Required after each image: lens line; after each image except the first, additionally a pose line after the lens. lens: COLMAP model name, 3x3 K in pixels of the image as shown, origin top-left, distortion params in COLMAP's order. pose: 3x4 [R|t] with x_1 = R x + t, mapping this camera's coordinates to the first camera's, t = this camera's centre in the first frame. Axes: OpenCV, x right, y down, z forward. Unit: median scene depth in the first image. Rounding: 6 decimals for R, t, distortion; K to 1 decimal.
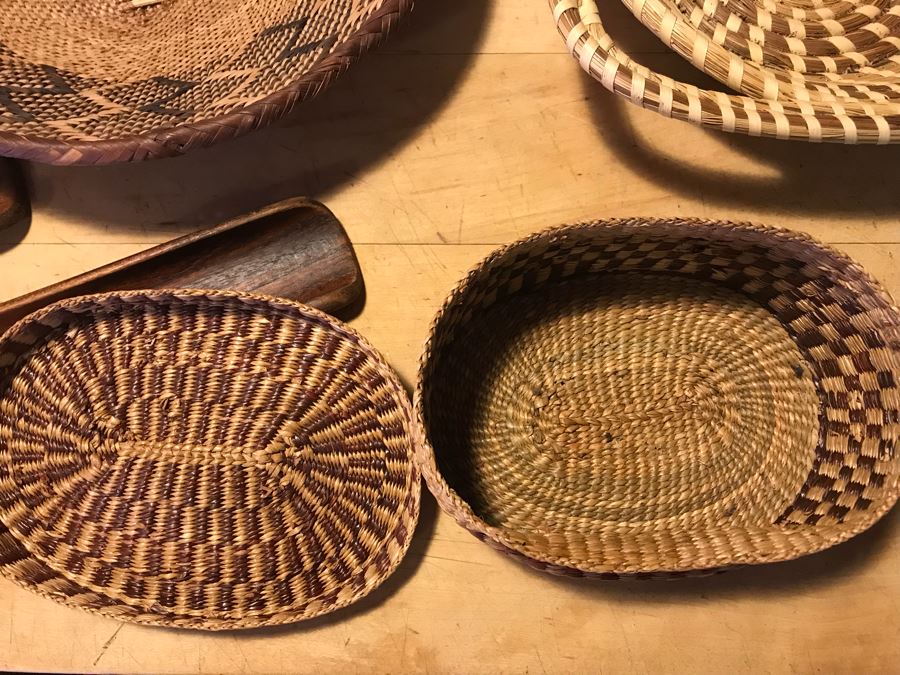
lens RADIAL K [[756.1, 0, 445.4], [0, 756.1, 340.9], [0, 0, 1]] dist [0.017505, -0.039475]
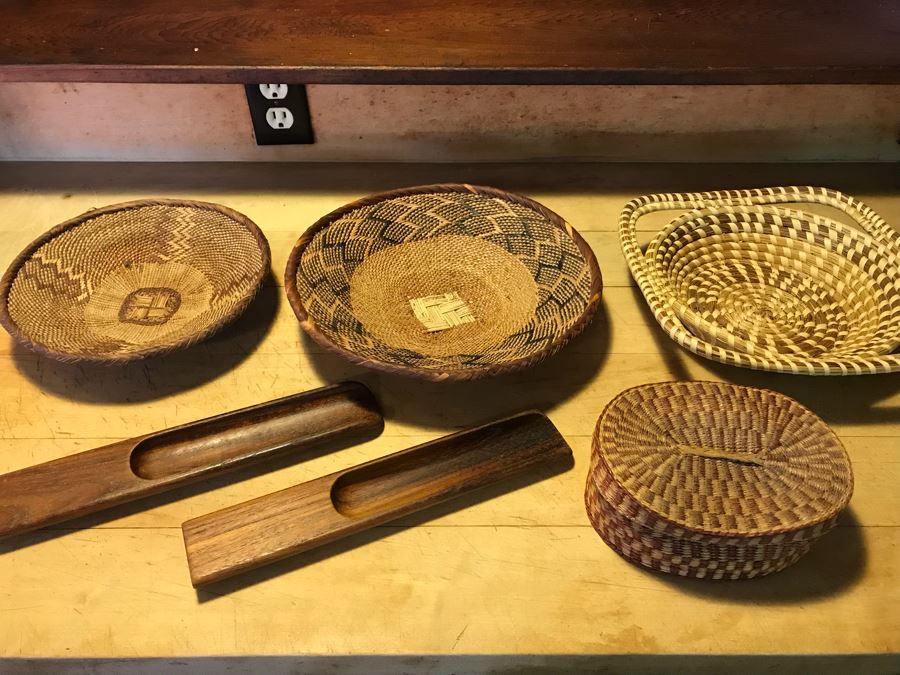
lens RADIAL K [[726.6, 0, 438.4], [0, 726.6, 327.8], [0, 0, 1]] dist [0.016193, -0.024339]
pose [[0.999646, 0.012837, 0.023310, -0.458665], [0.001583, 0.845719, -0.533626, 0.583515], [-0.026564, 0.533474, 0.845399, -0.624211]]
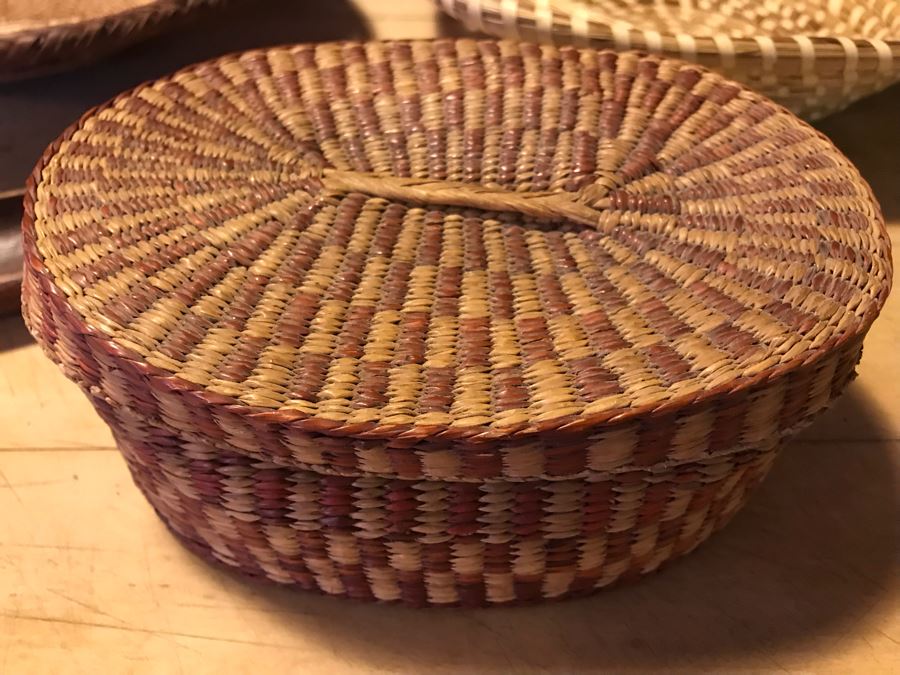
lens RADIAL K [[756.1, 0, 455.7], [0, 756.1, 334.0], [0, 0, 1]] dist [0.017505, -0.039475]
pose [[0.997471, 0.005194, 0.070888, 0.112640], [0.032054, 0.857275, -0.513860, 0.327955], [-0.063439, 0.514833, 0.854940, 0.386972]]
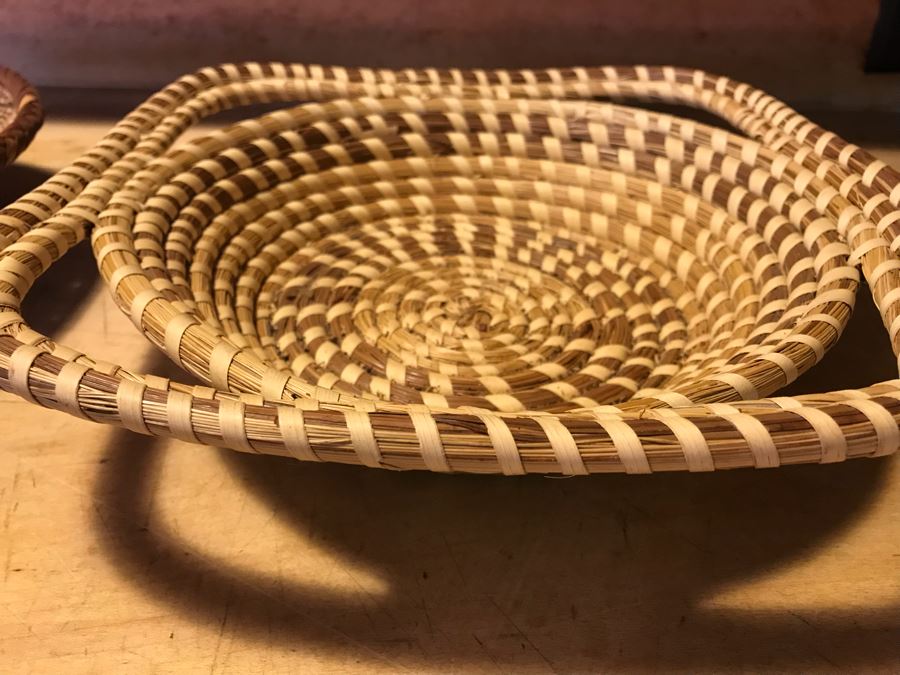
lens RADIAL K [[756.1, 0, 451.8], [0, 756.1, 329.8], [0, 0, 1]] dist [0.017505, -0.039475]
pose [[0.998542, 0.053633, 0.006168, 0.474155], [-0.035810, 0.743517, -0.667758, 0.001668], [-0.040399, 0.666563, 0.744353, 0.472524]]
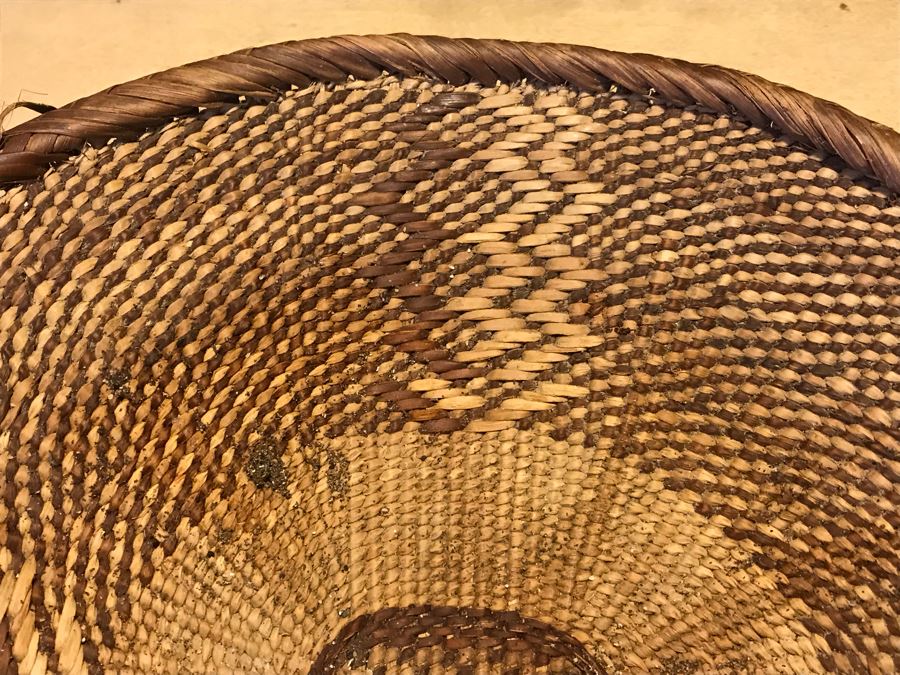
lens RADIAL K [[1090.2, 0, 452.8], [0, 1090.2, 337.4], [0, 0, 1]] dist [0.048537, 0.000000]
pose [[0.999980, 0.000496, 0.006344, -1.238911], [0.001436, 0.953655, -0.300897, -0.622092], [-0.006199, 0.300900, 0.953635, 0.572343]]
